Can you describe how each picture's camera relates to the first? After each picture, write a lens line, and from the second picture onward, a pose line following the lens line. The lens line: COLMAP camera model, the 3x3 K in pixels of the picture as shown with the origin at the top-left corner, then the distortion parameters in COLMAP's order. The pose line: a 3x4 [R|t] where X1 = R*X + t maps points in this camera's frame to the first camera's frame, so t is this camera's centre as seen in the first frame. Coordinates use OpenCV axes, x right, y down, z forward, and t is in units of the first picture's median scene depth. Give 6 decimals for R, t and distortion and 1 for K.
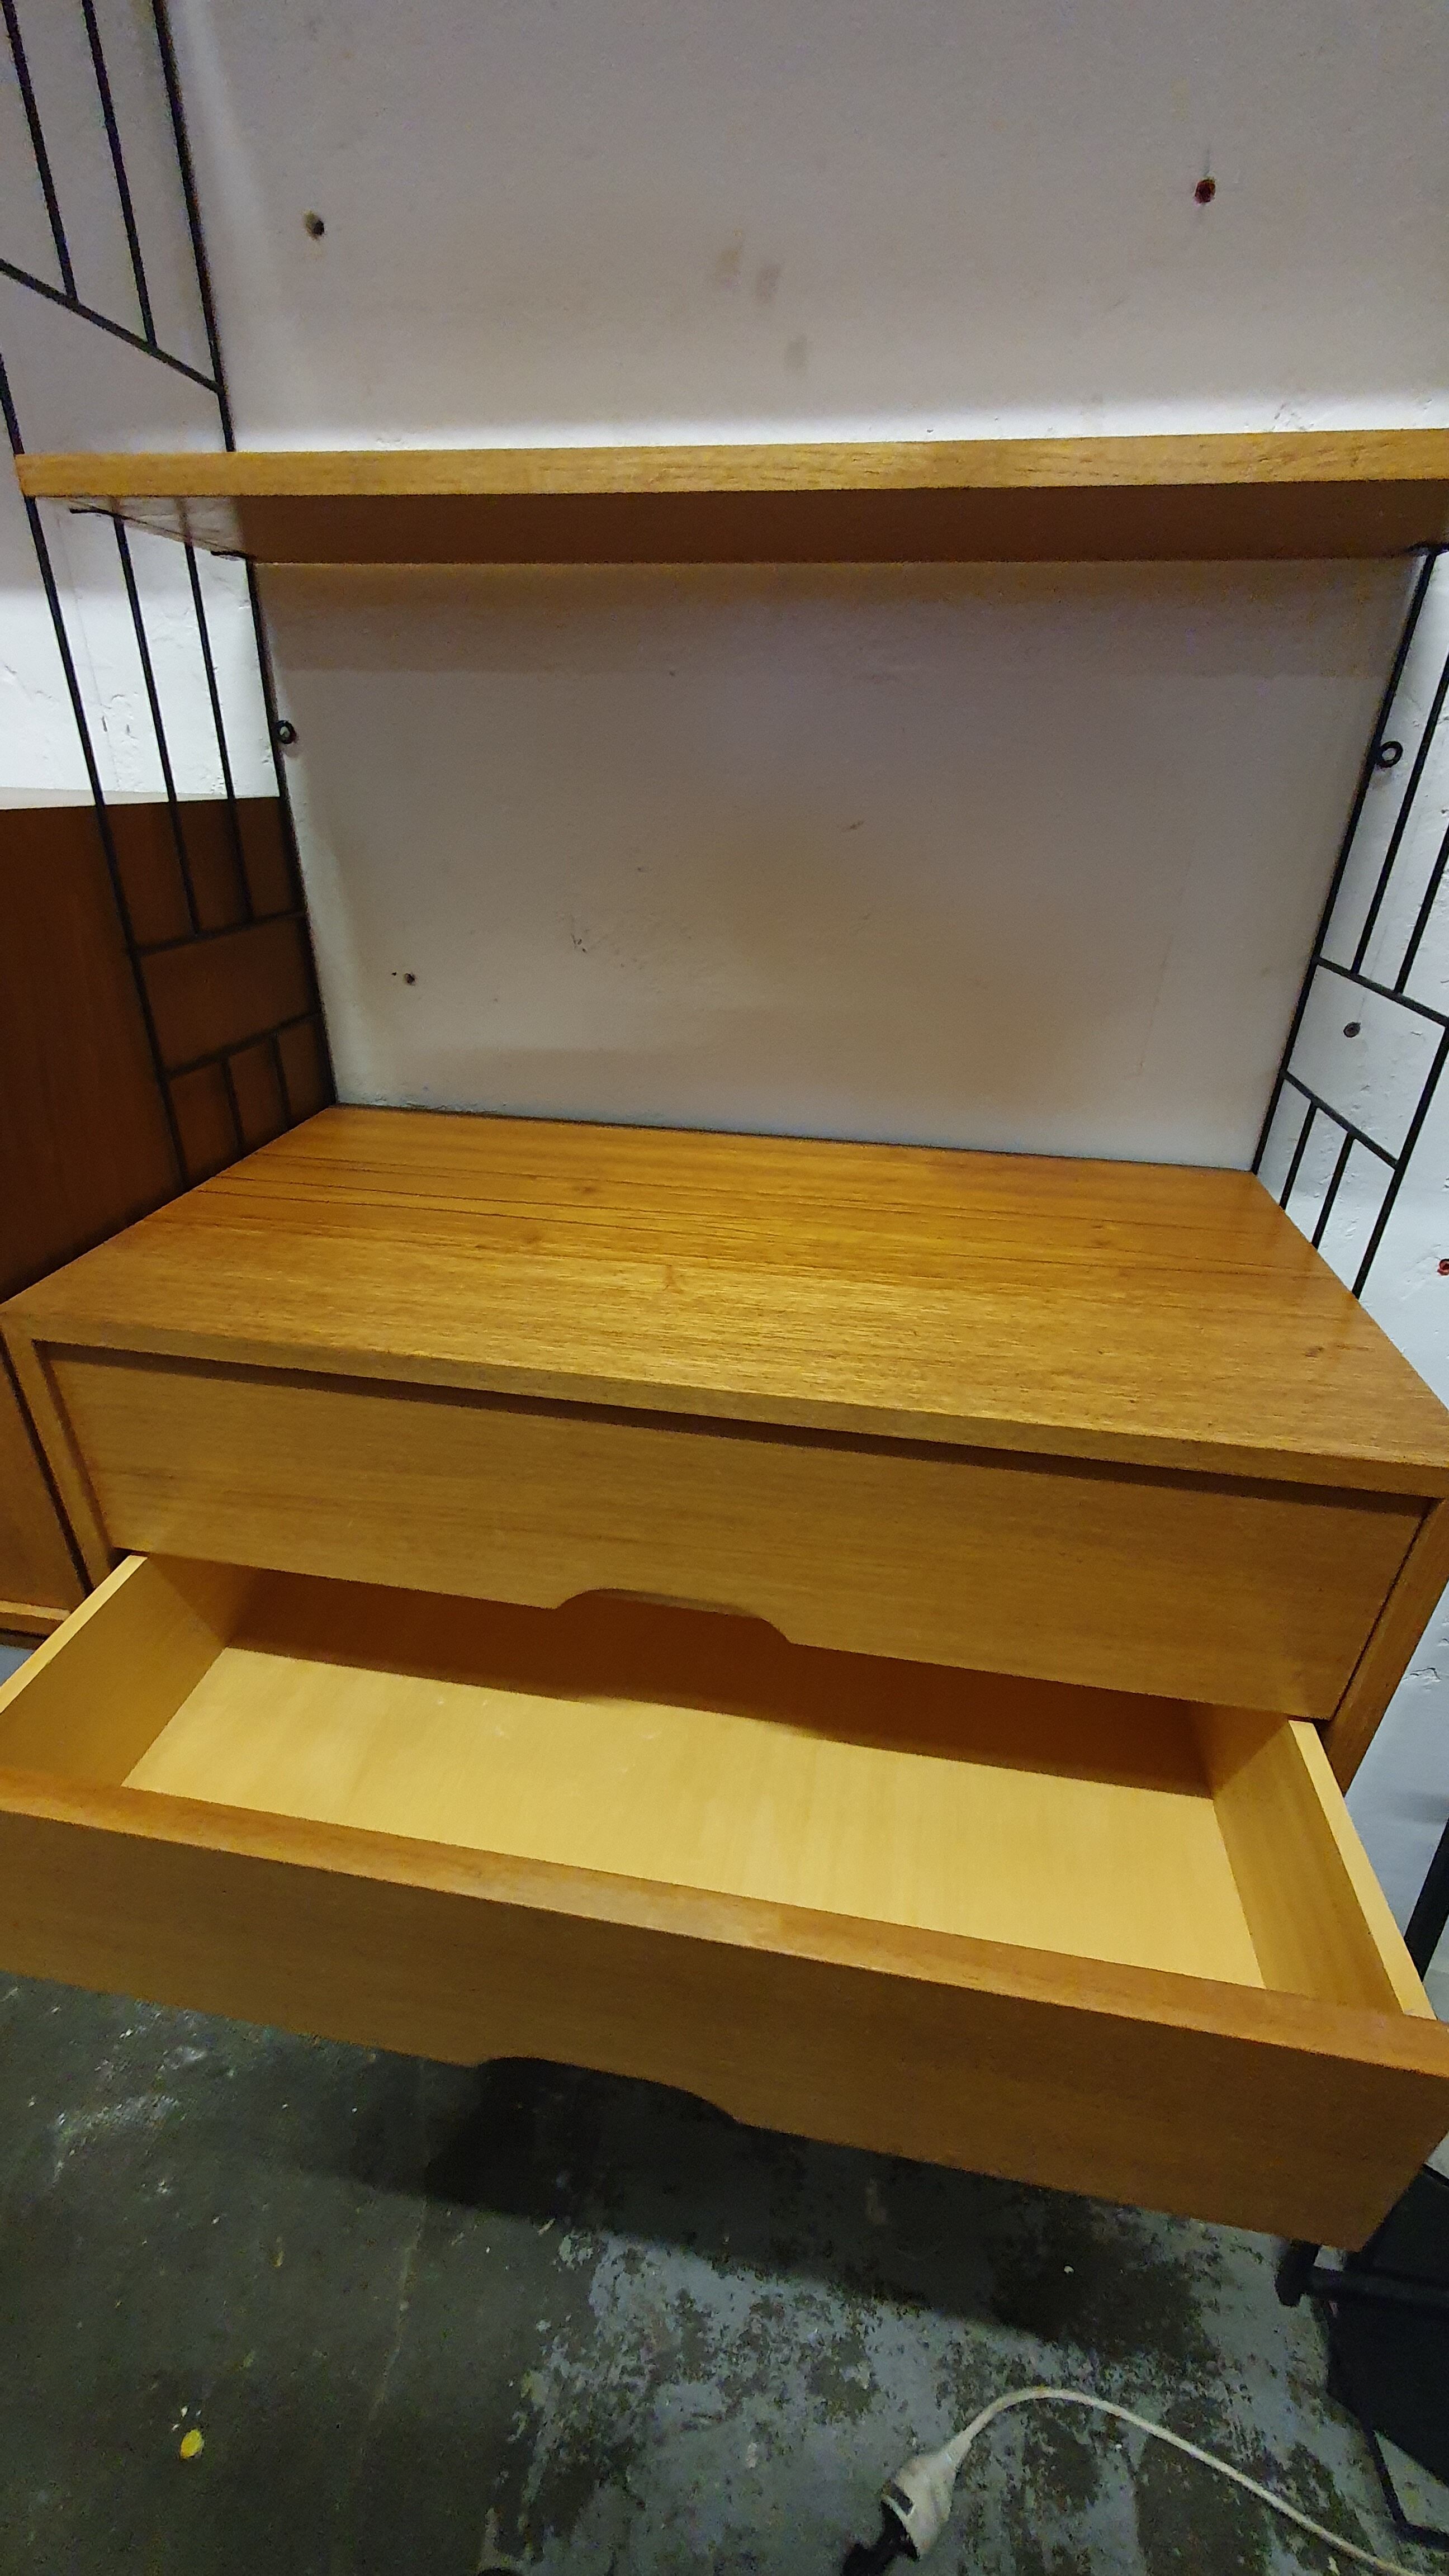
lens RADIAL K [[1021.8, 0, 719.5], [0, 1021.8, 1307.1], [0, 0, 1]] dist [0.009262, -0.002624]
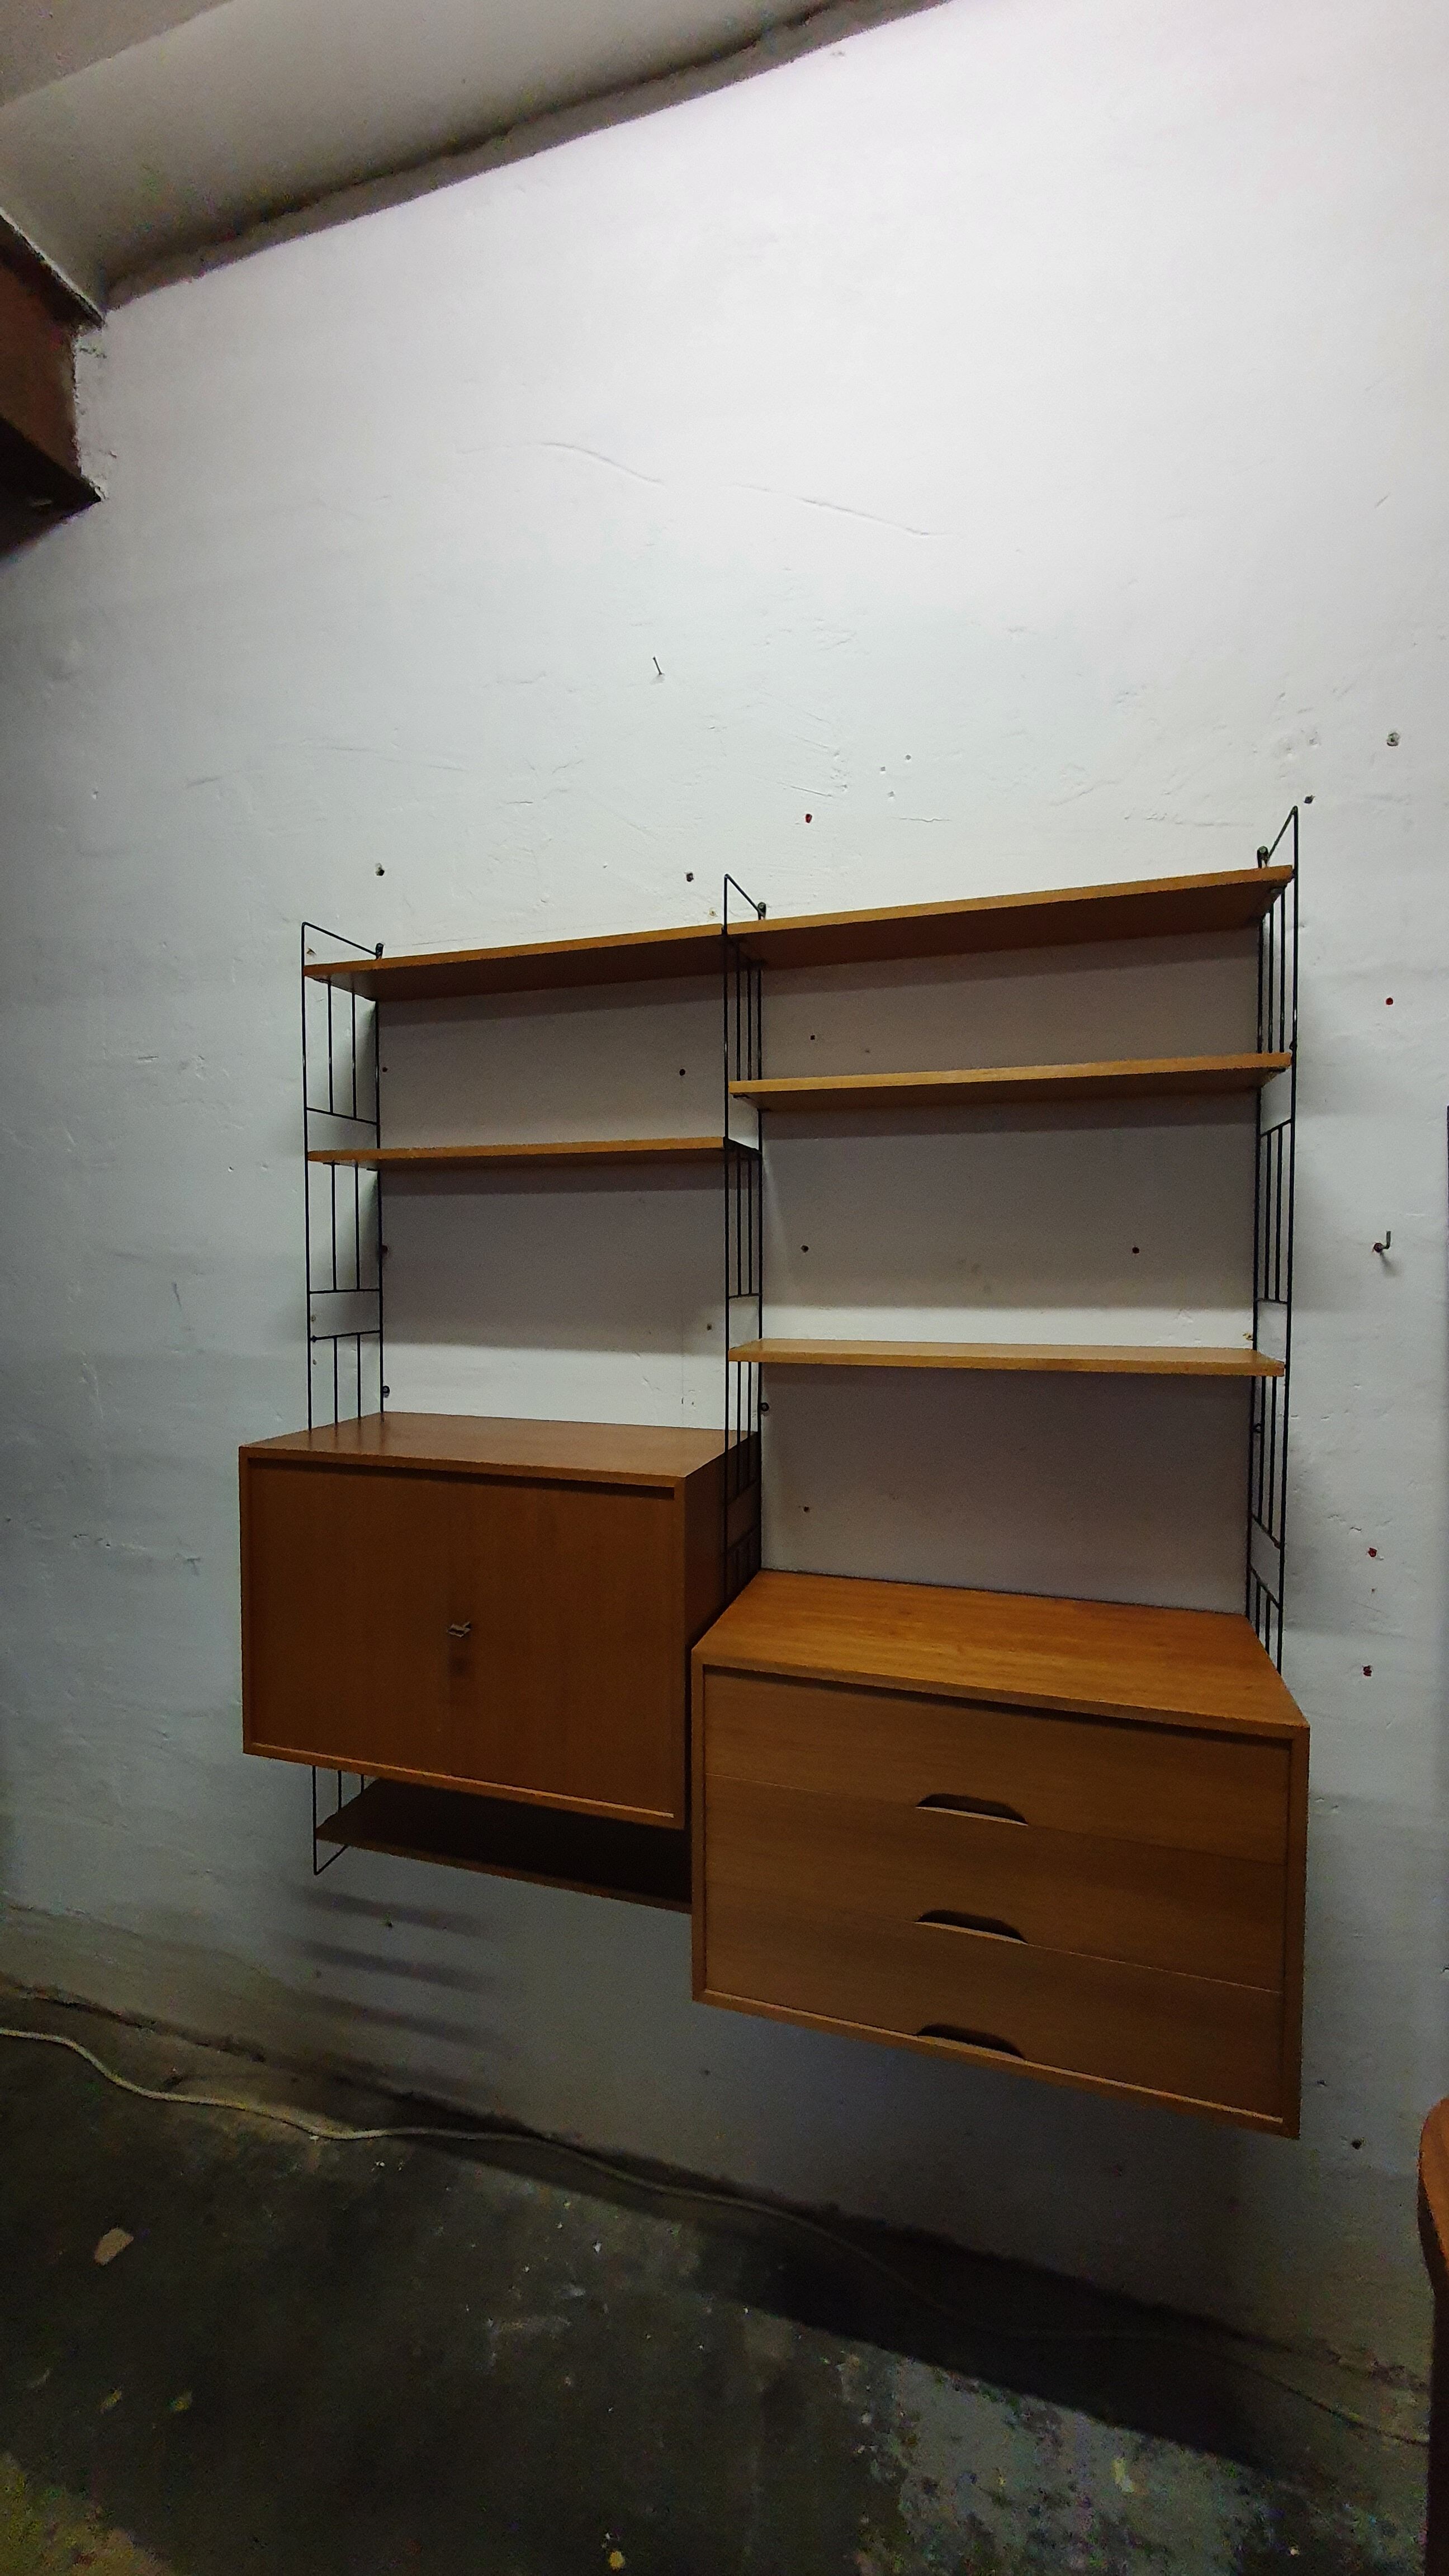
lens RADIAL K [[1021.8, 0, 714.6], [0, 1021.8, 1302.2], [0, 0, 1]] dist [0.009262, -0.002624]
pose [[0.989756, -0.016823, -0.141772, -0.203722], [-0.046196, 0.901871, -0.429529, 0.224458], [0.135086, 0.431678, 0.891855, -1.181243]]
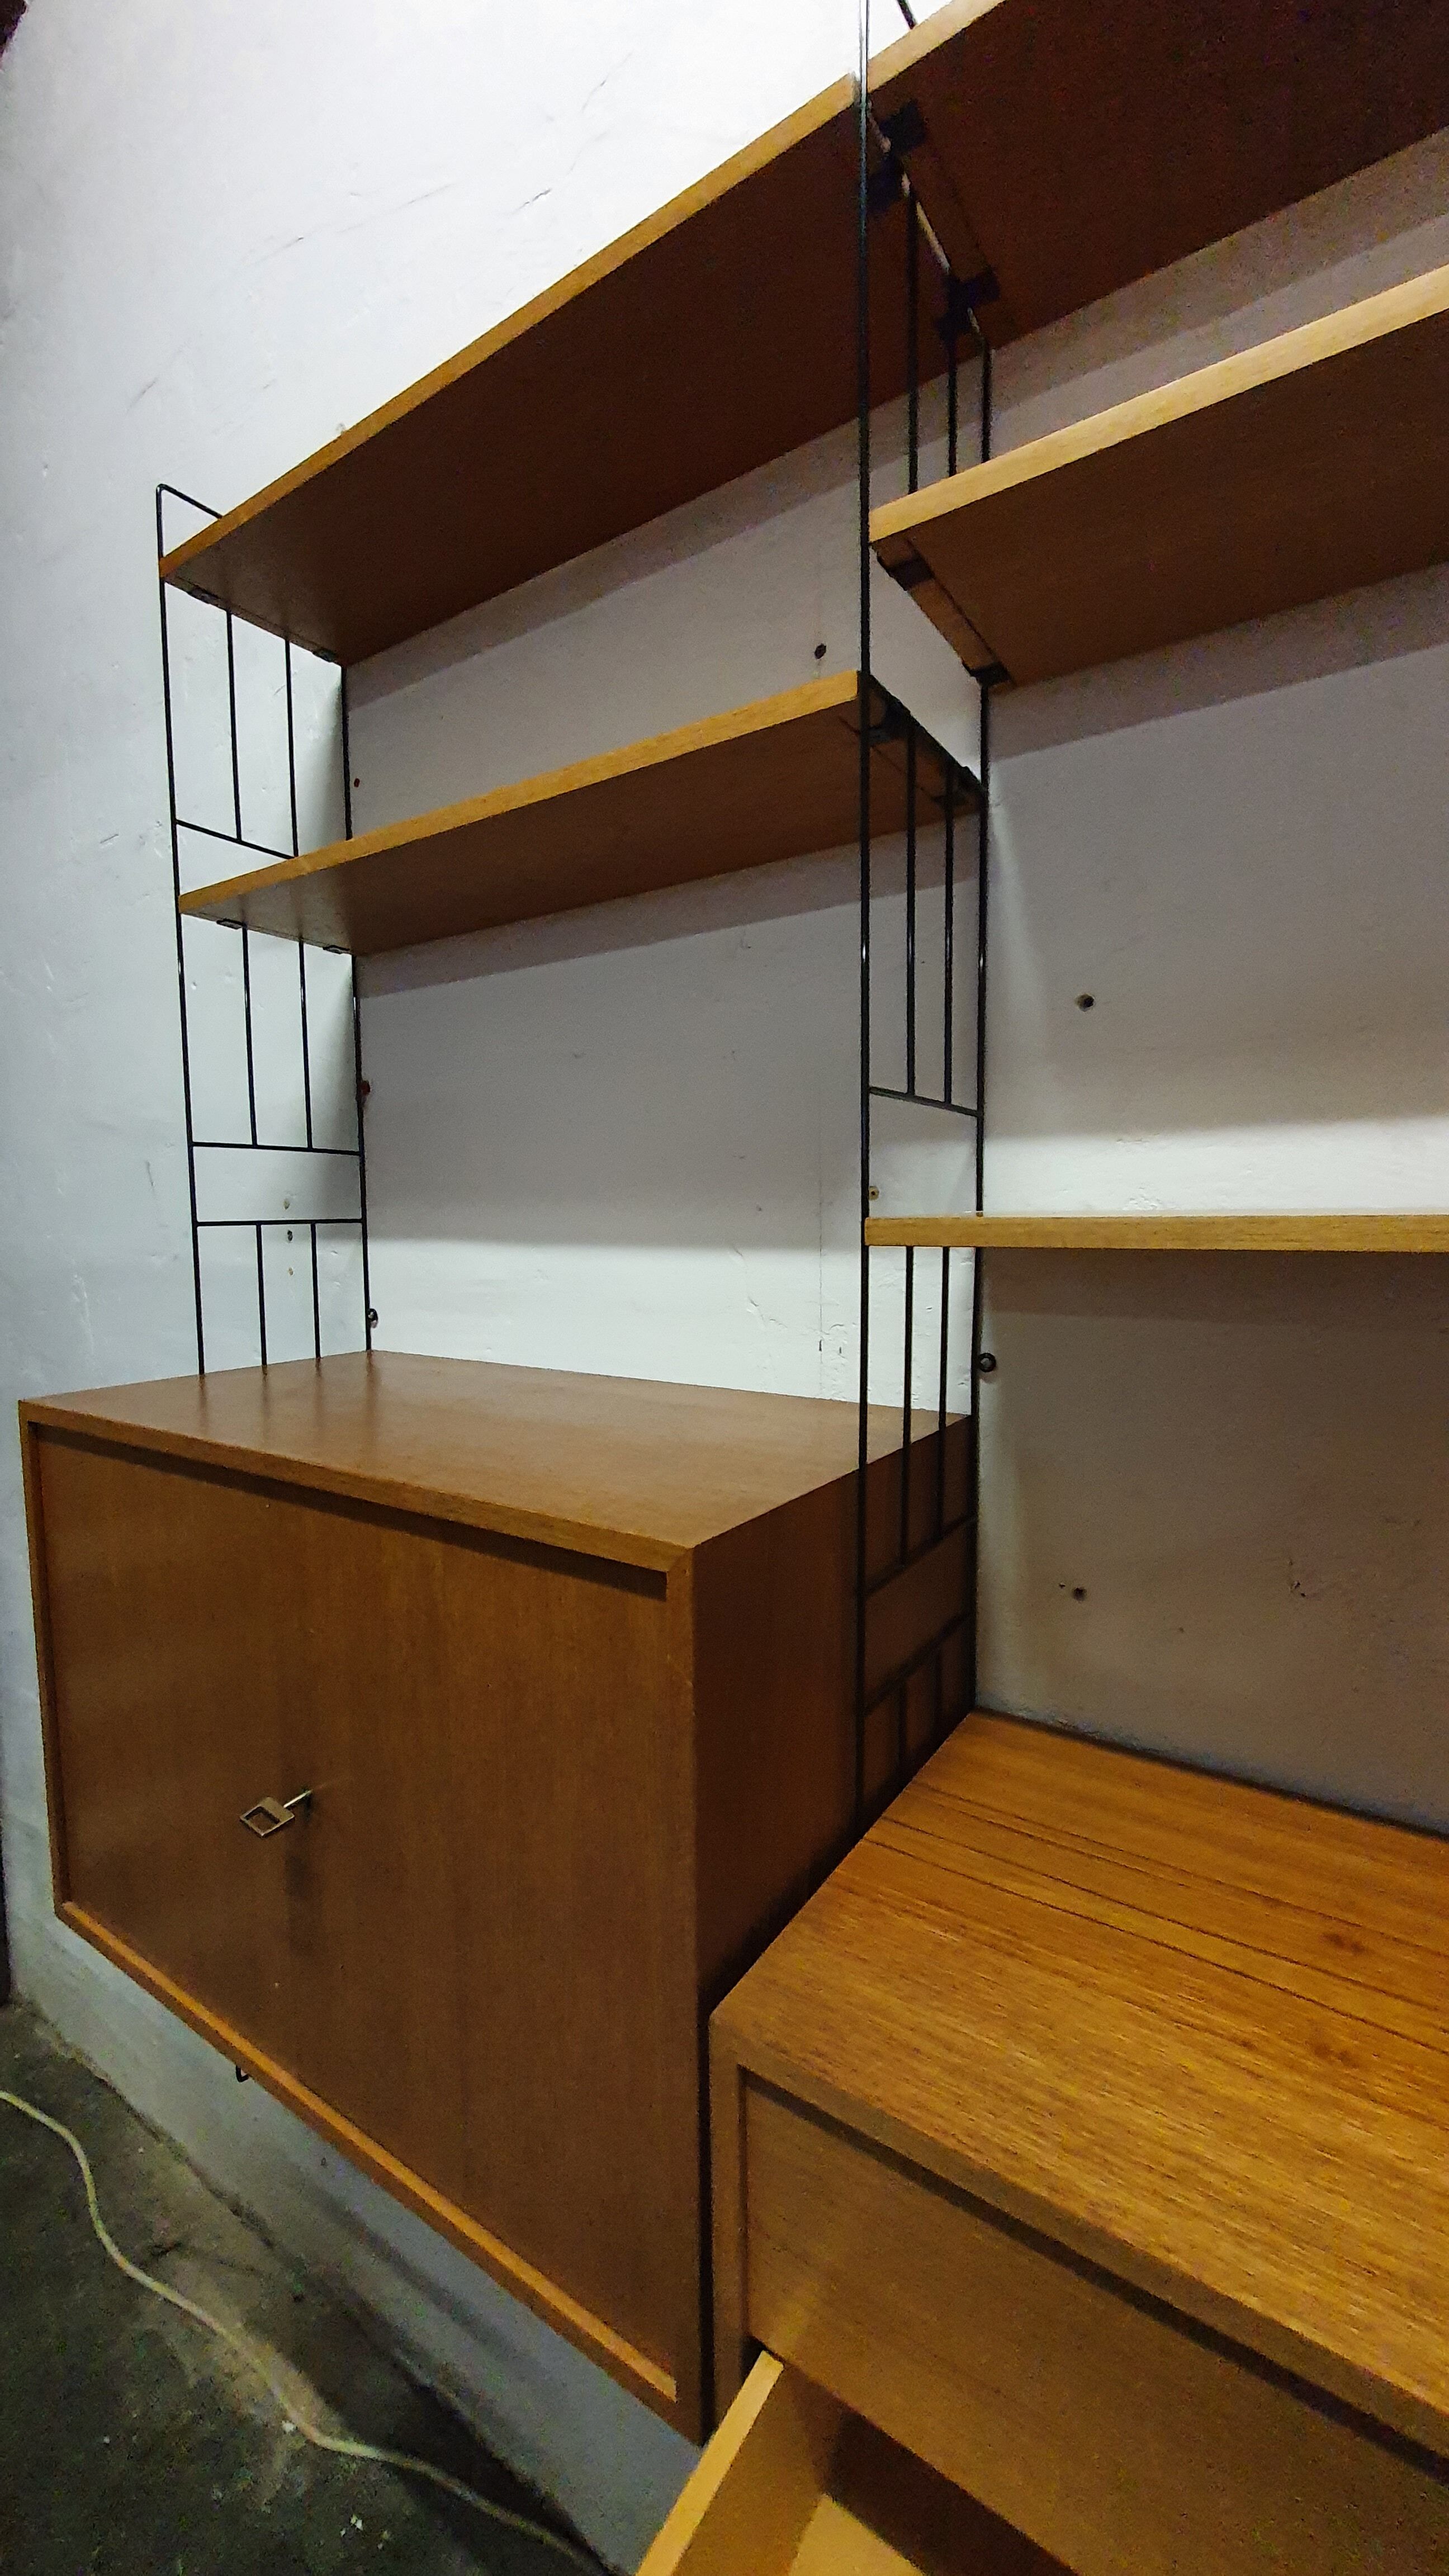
lens RADIAL K [[1021.8, 0, 712.5], [0, 1021.8, 1303.4], [0, 0, 1]] dist [0.009262, -0.002624]
pose [[0.904868, 0.005746, -0.425654, -0.229206], [-0.172005, 0.919585, -0.353238, -0.193522], [0.389395, 0.392848, 0.833092, -0.018144]]
